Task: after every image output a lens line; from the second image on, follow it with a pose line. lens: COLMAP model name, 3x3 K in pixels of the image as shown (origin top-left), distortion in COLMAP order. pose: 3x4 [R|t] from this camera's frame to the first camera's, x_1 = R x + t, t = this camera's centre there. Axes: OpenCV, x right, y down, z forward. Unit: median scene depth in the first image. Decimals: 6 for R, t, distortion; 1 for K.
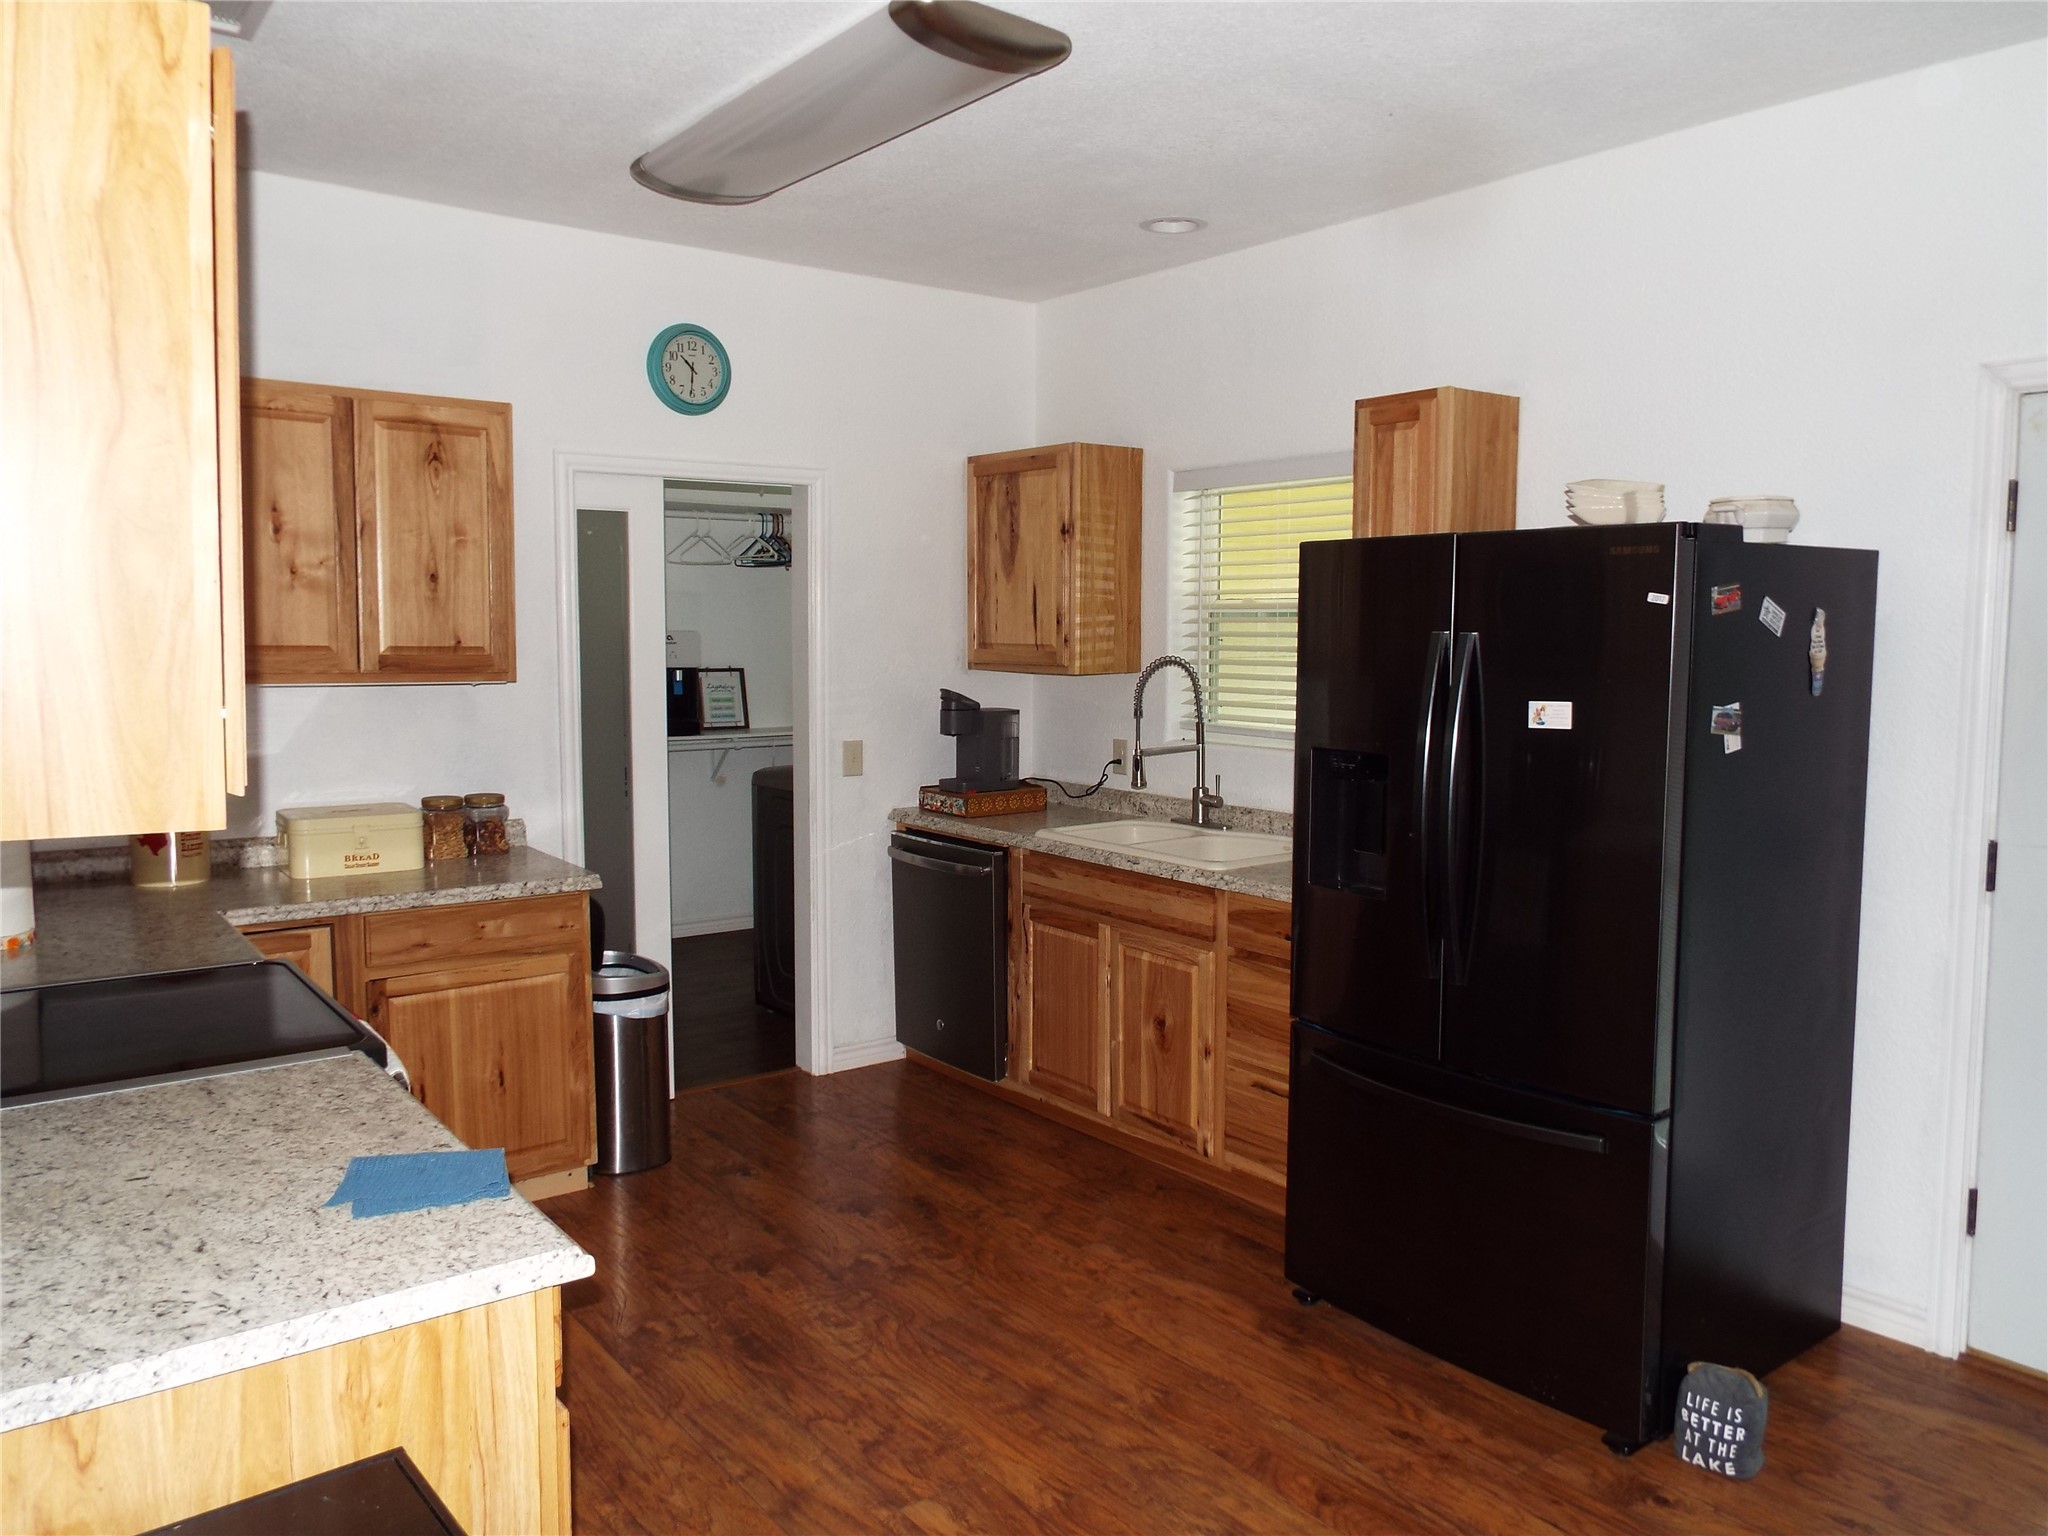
lens RADIAL K [[1496.4, 0, 1022.8], [0, 1496.4, 777.3], [0, 0, 1]] dist [0.005475, 0.001340]
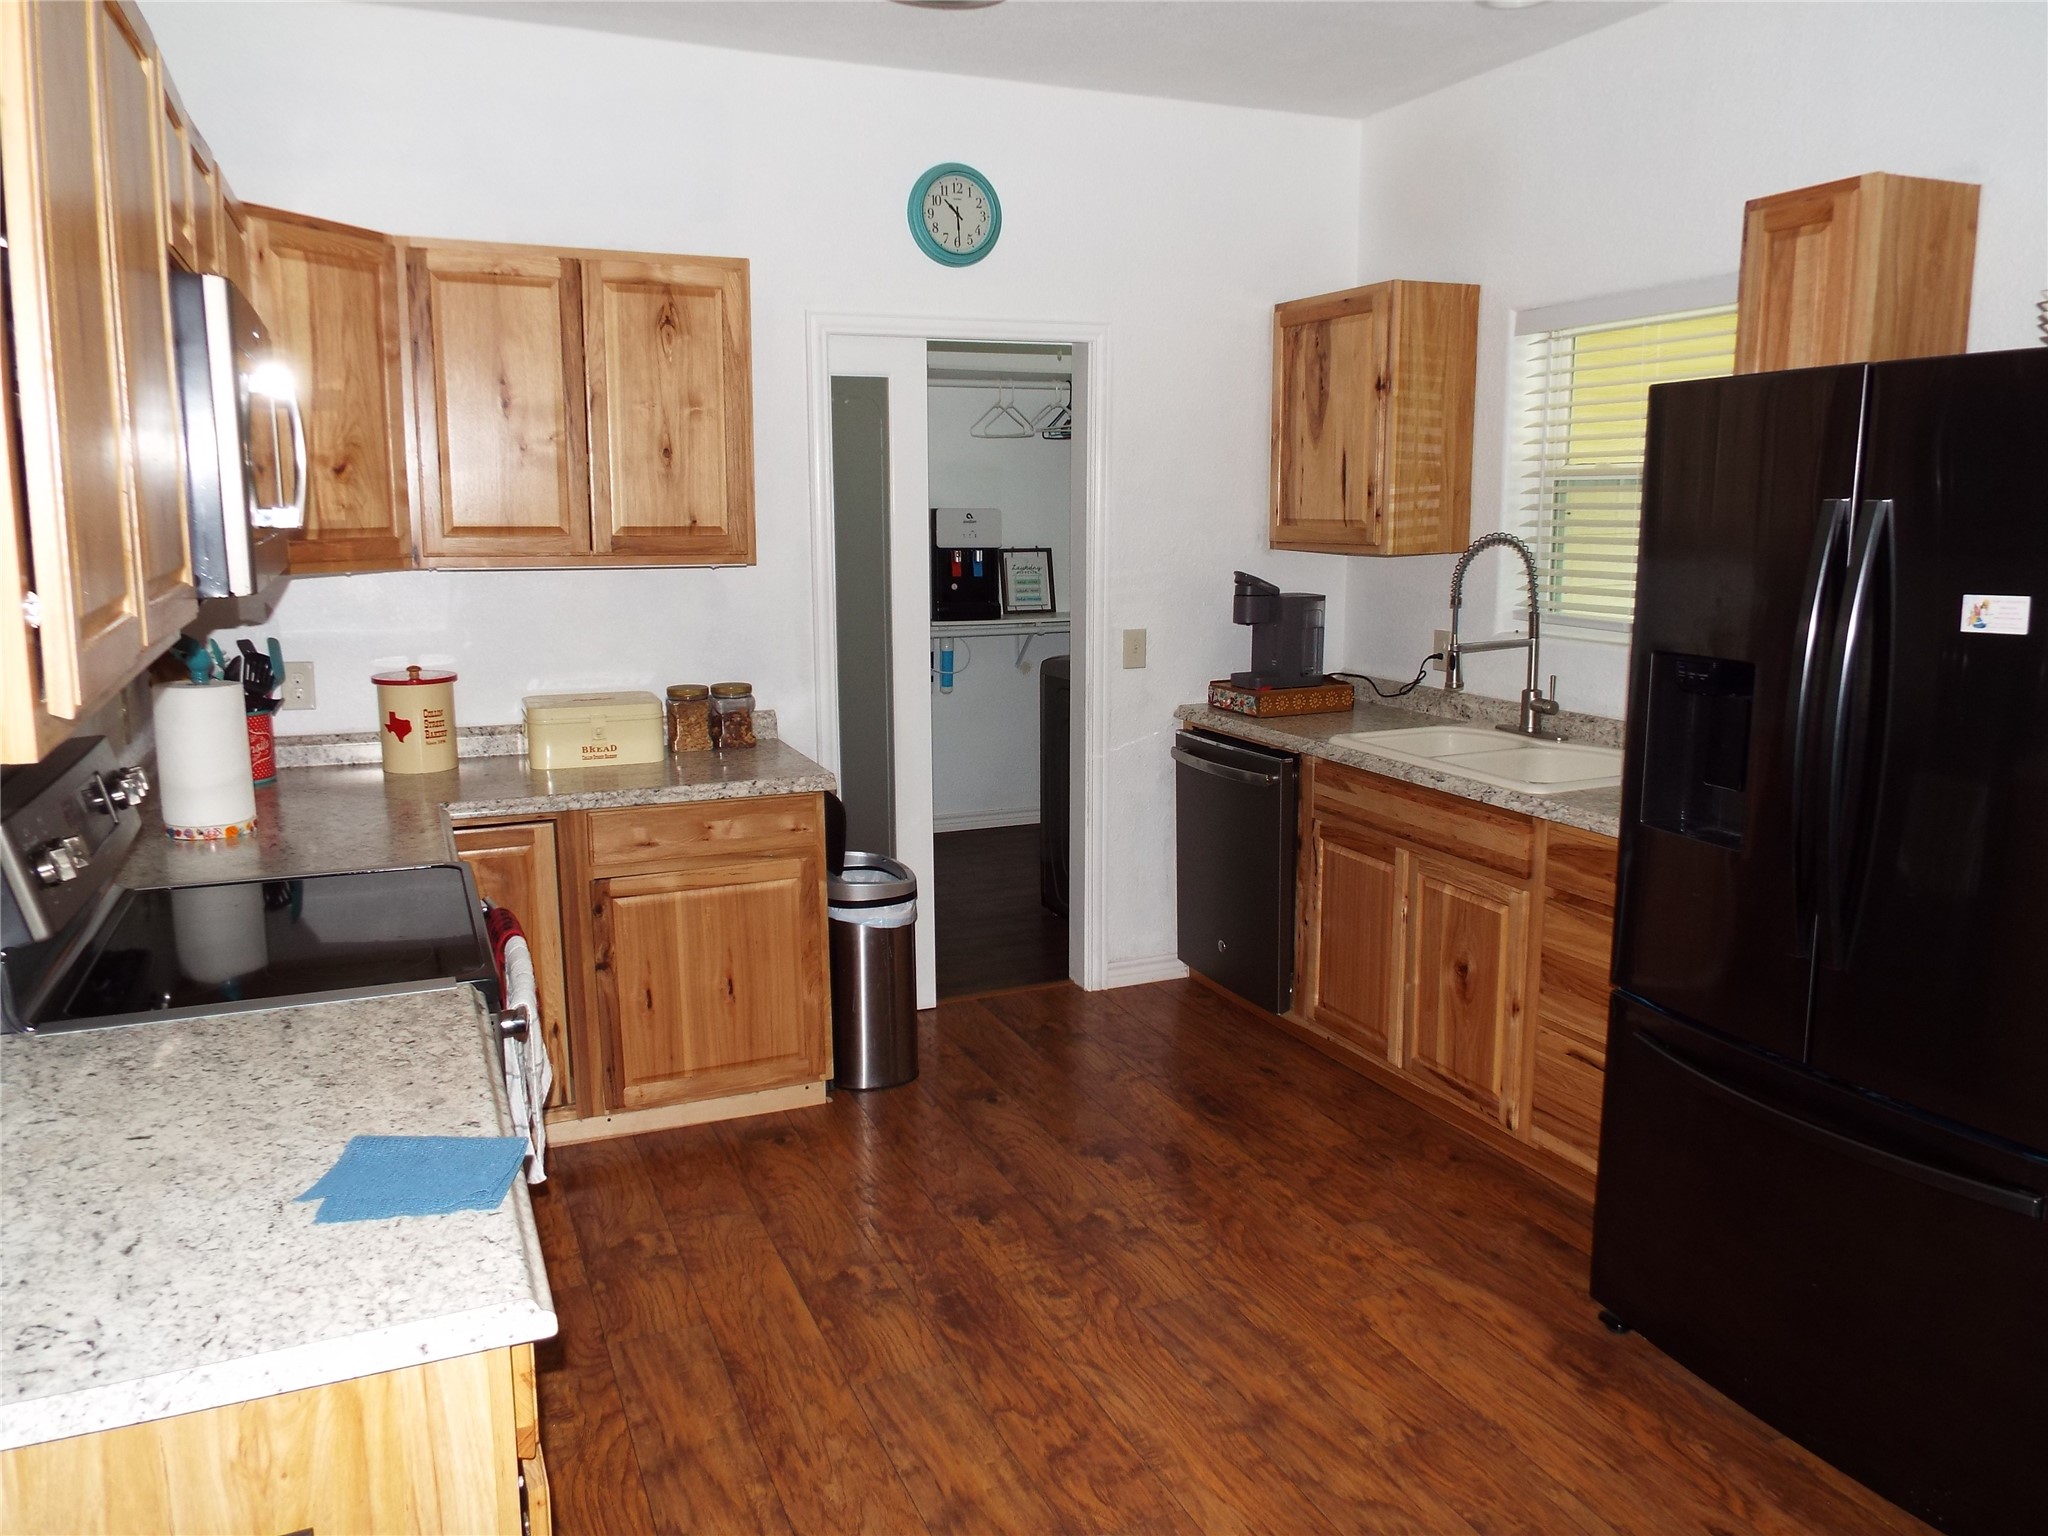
lens RADIAL K [[1488.2, 0, 1030.1], [0, 1488.2, 773.8], [0, 0, 1]] dist [-0.009884, 0.005111]
pose [[0.970631, 0.033298, -0.238259, 0.054760], [-0.014617, 0.996708, 0.079746, -0.010591], [0.240130, -0.073921, 0.967922, 0.141389]]
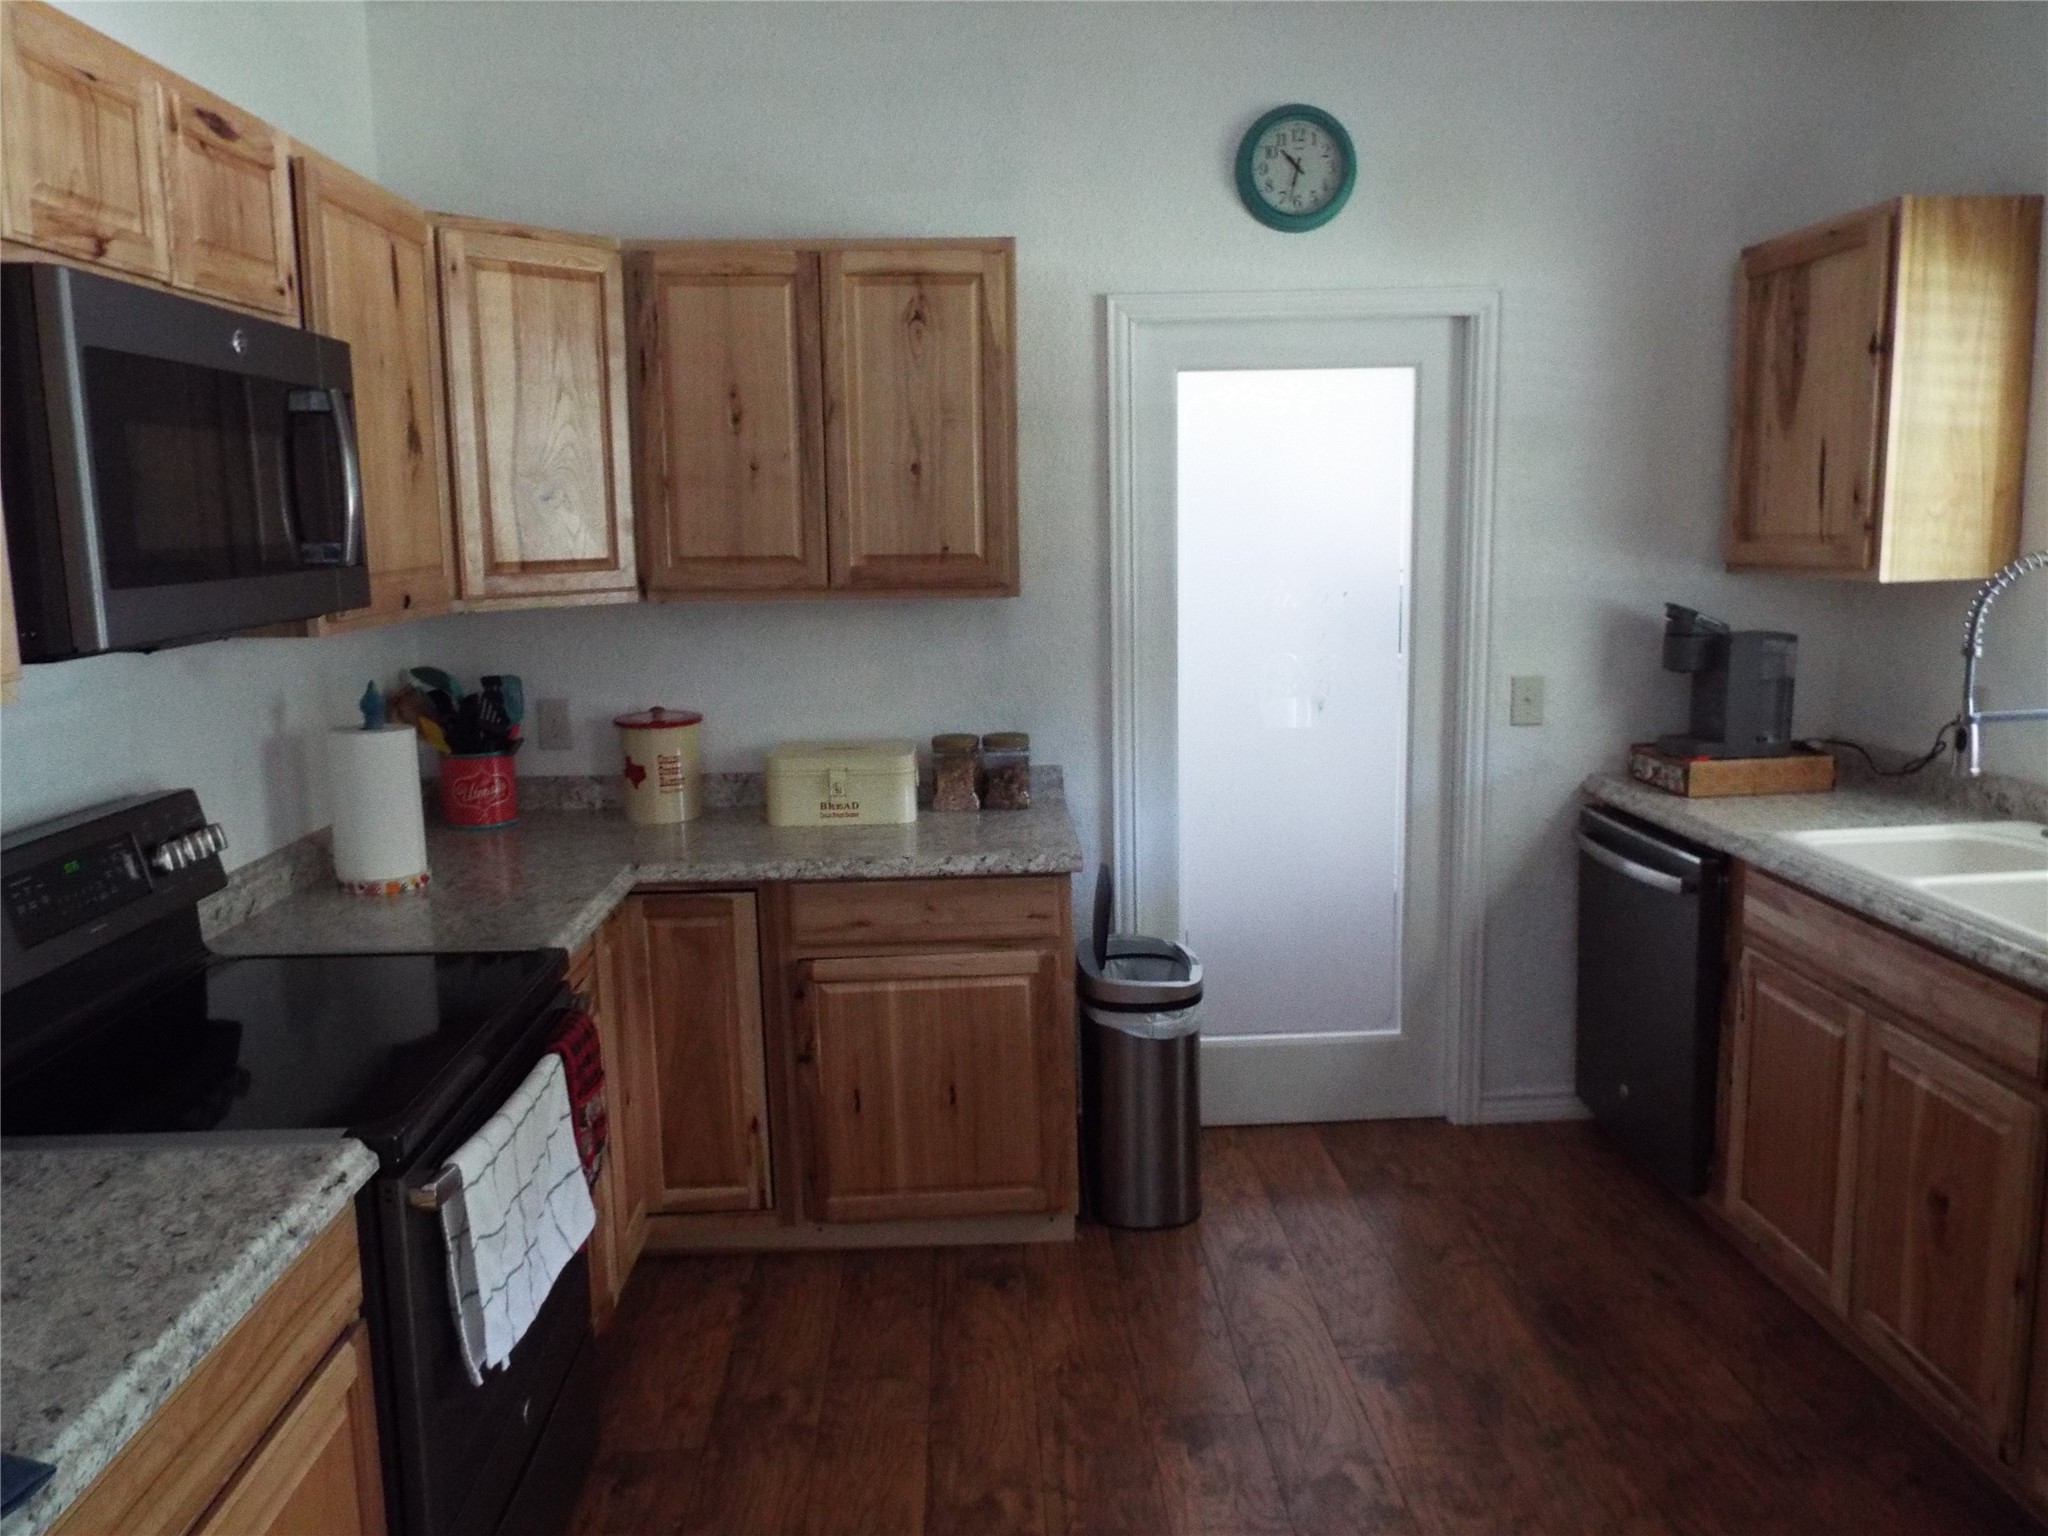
lens RADIAL K [[1464.6, 0, 1033.2], [0, 1464.6, 776.1], [0, 0, 1]] dist [-0.008328, 0.000911]
pose [[0.819893, 0.069047, -0.568338, 0.120962], [-0.030347, 0.996547, 0.077291, -0.030876], [0.571712, -0.046123, 0.819157, 0.381919]]
